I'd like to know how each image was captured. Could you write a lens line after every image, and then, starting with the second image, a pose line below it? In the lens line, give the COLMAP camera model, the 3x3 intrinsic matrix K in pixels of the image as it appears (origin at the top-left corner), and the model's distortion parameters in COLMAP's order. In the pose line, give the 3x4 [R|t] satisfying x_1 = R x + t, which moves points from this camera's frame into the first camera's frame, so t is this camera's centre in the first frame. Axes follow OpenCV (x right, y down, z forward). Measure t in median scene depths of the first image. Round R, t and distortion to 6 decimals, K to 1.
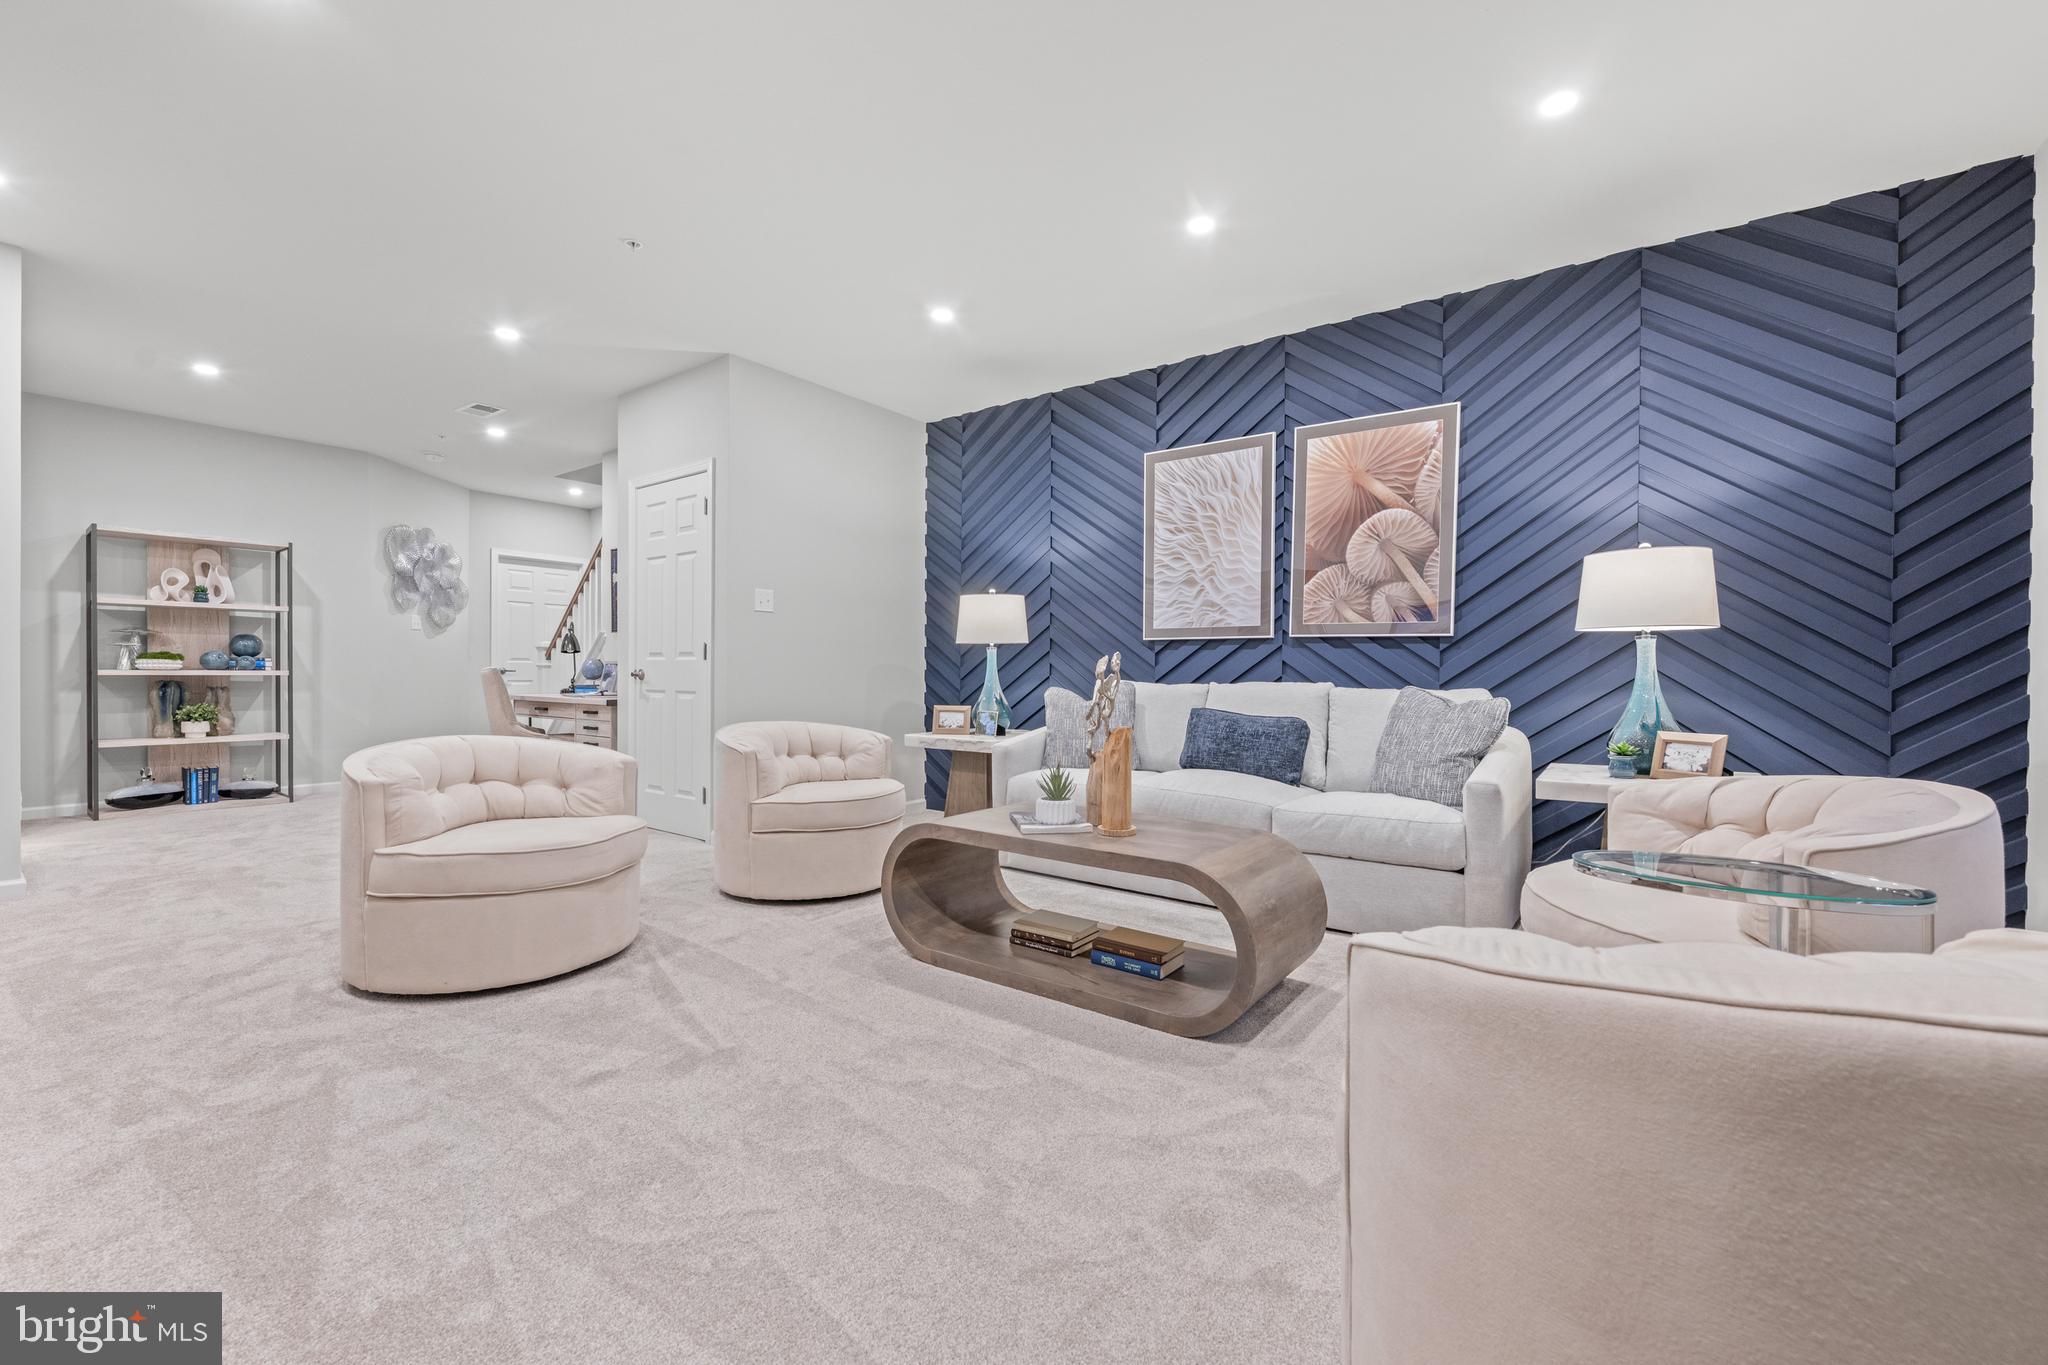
lens RADIAL K [[817.3, 0, 1024.0], [0, 817.3, 682.5], [0, 0, 1]] dist [-0.001569, -0.000249]
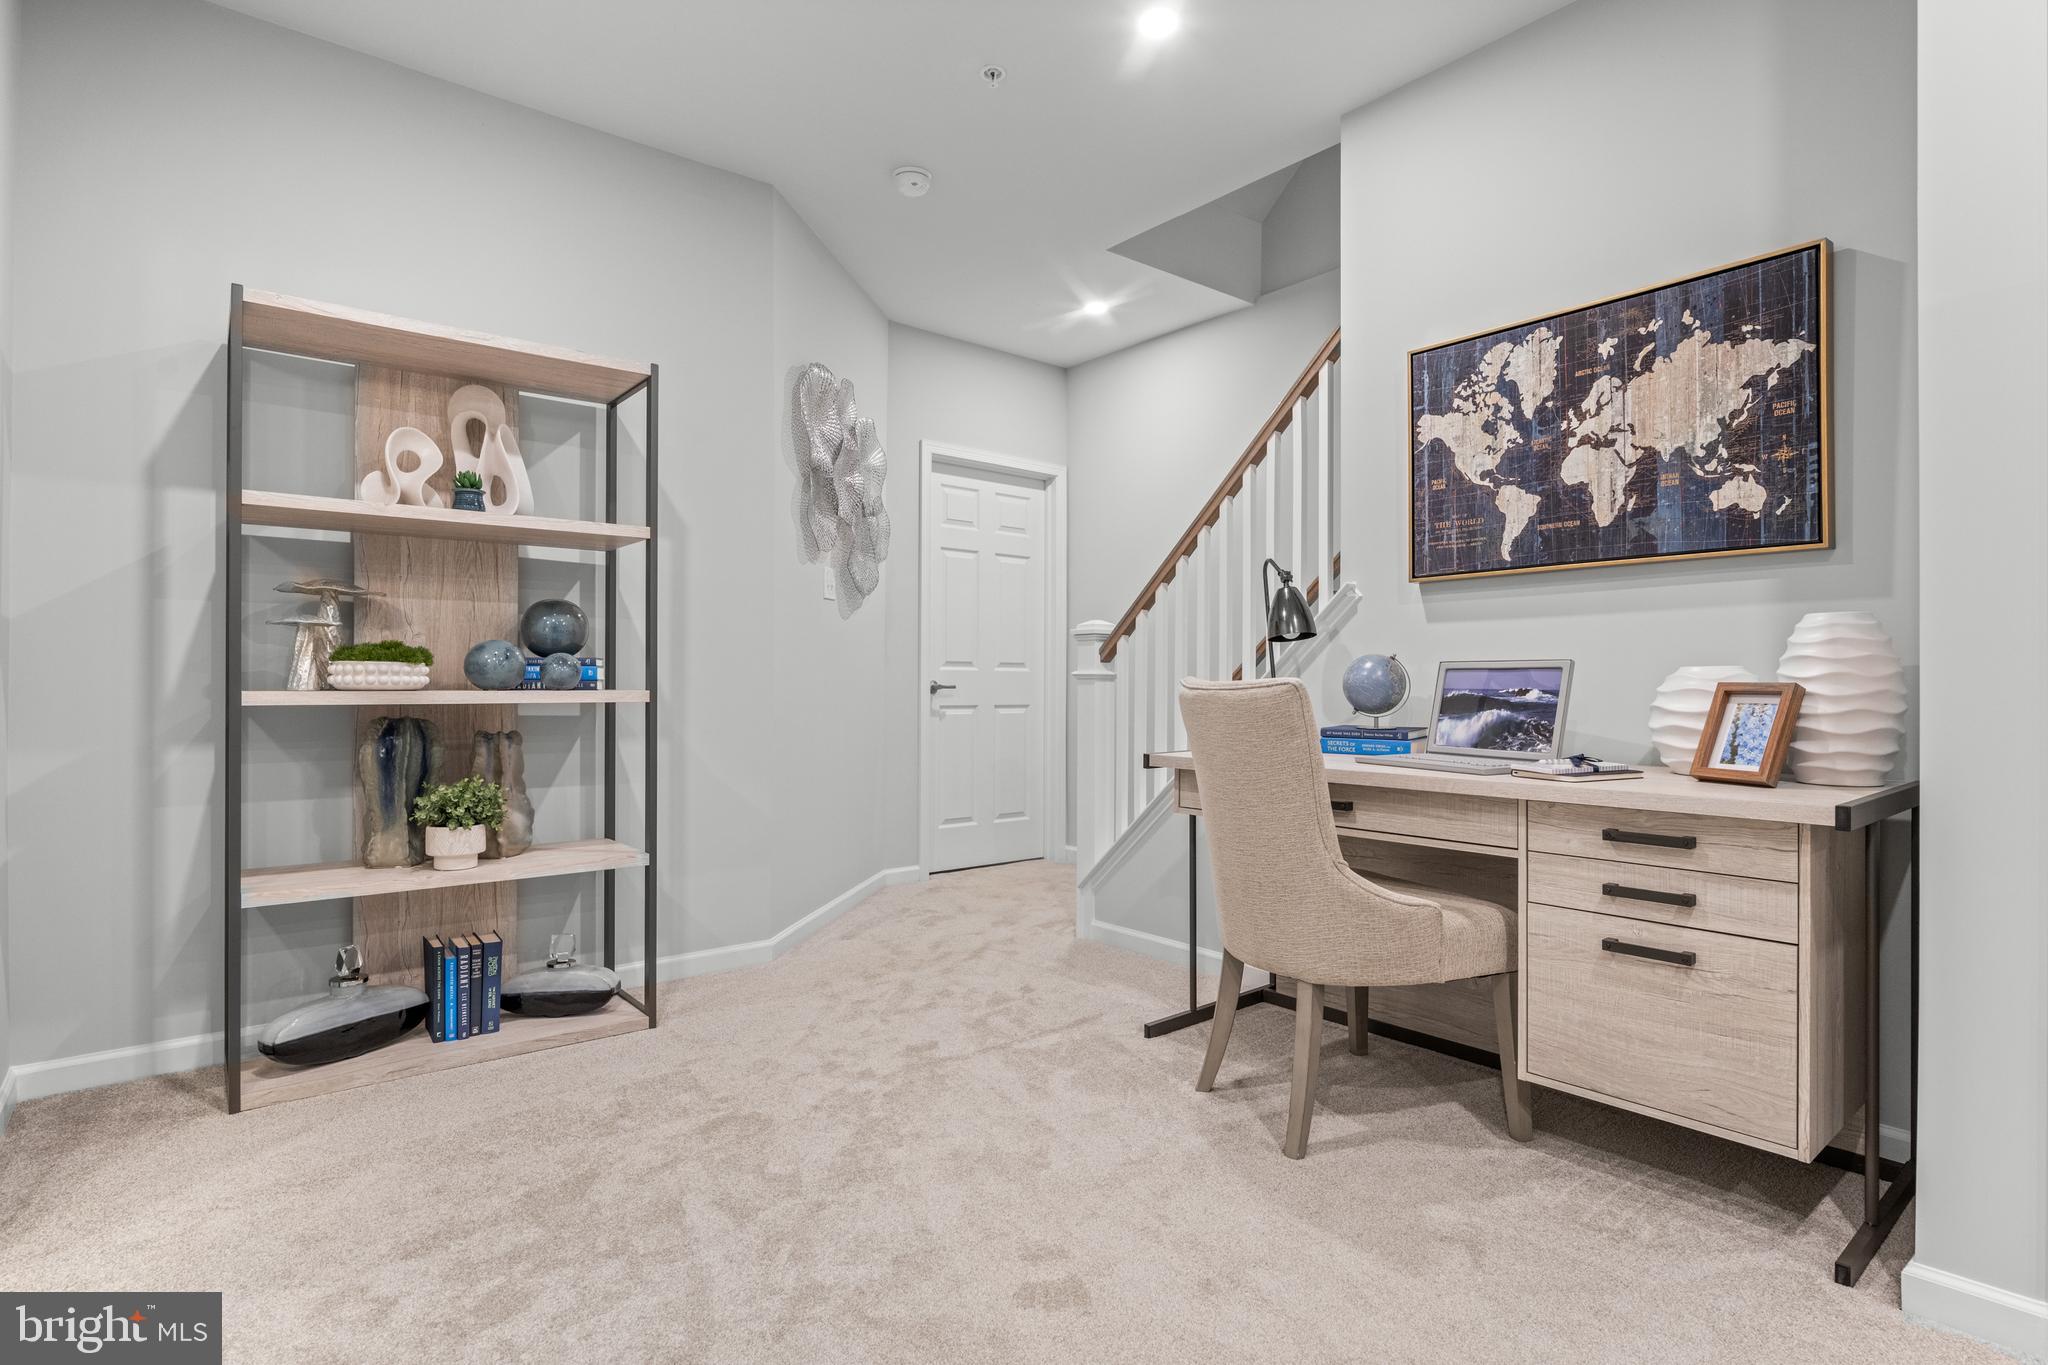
lens RADIAL K [[1038.3, 0, 1024.0], [0, 1038.3, 682.5], [0, 0, 1]] dist [0.000407, 0.000243]
pose [[0.970768, -0.003934, -0.239989, -0.636929], [0.000662, 0.999906, -0.013711, -0.011957], [0.240021, 0.013151, 0.970679, 0.587801]]
